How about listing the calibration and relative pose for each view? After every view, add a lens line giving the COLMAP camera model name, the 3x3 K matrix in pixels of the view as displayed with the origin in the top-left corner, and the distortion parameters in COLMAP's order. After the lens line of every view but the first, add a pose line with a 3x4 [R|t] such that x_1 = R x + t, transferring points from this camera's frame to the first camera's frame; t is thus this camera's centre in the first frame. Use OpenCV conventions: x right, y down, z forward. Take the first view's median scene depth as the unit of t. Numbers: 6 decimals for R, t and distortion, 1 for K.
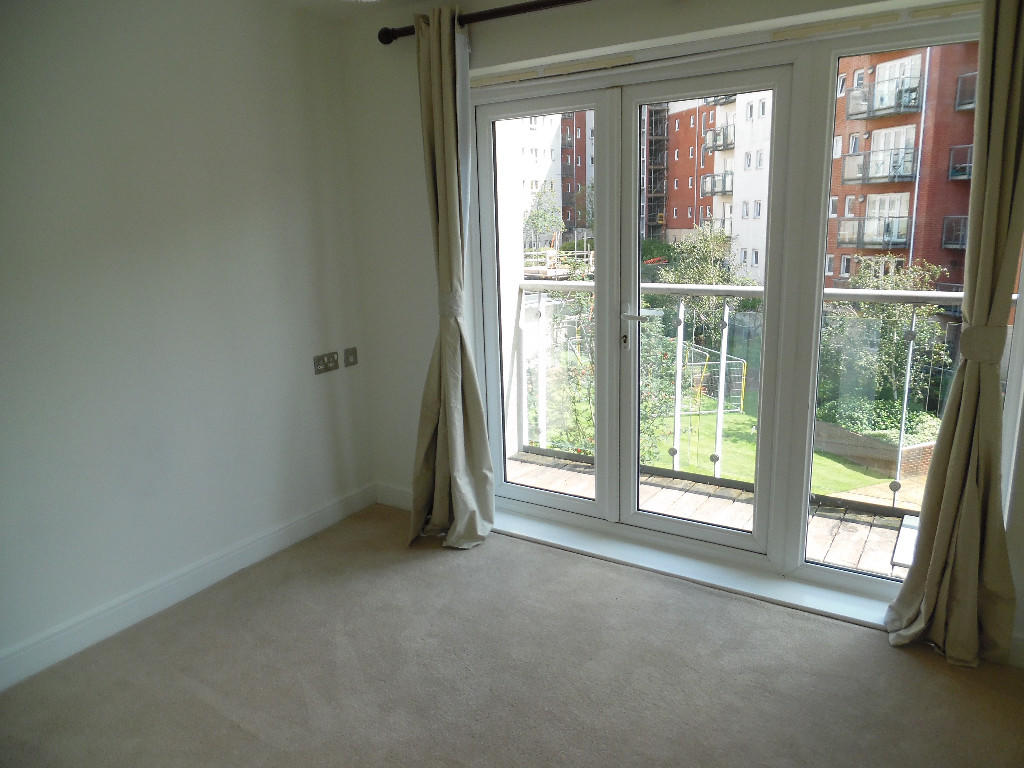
lens RADIAL K [[719.8, 0, 512.0], [0, 719.8, 384.0], [0, 0, 1]] dist [-0.003043, -0.000824]
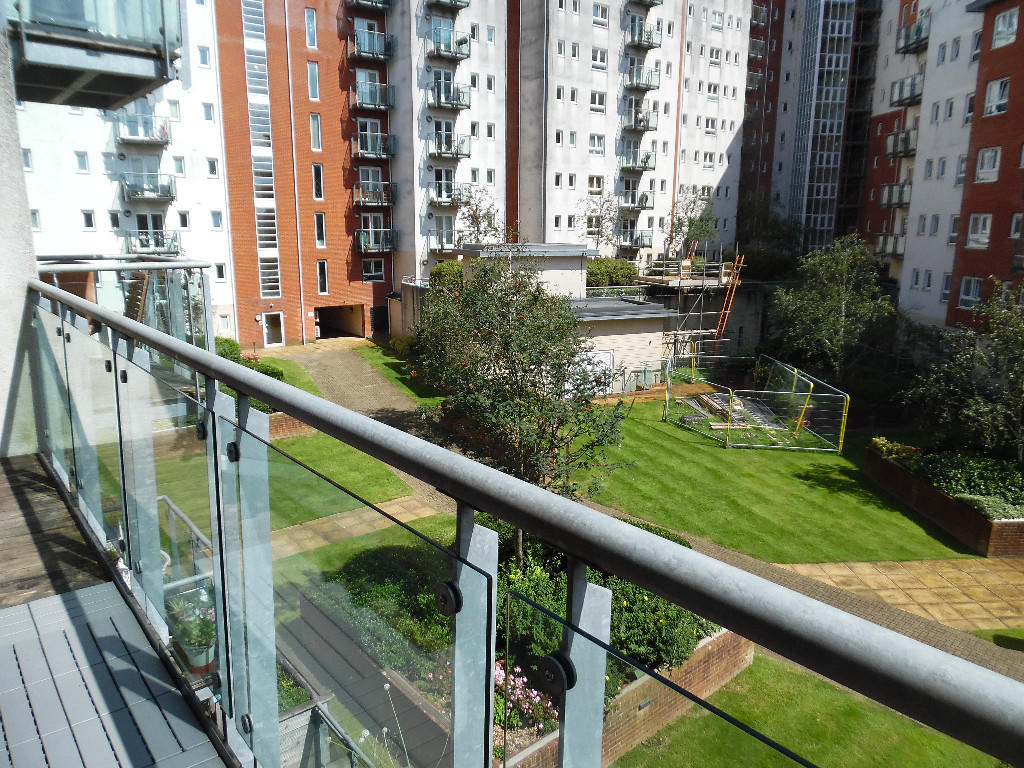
lens RADIAL K [[719.4, 0, 512.0], [0, 719.4, 384.0], [0, 0, 1]] dist [-0.004556, -0.004821]
pose [[0.957086, 0.098159, -0.272673, 0.202143], [-0.099492, 0.994998, 0.008967, -0.016228], [0.272190, 0.018547, 0.962065, 0.056044]]
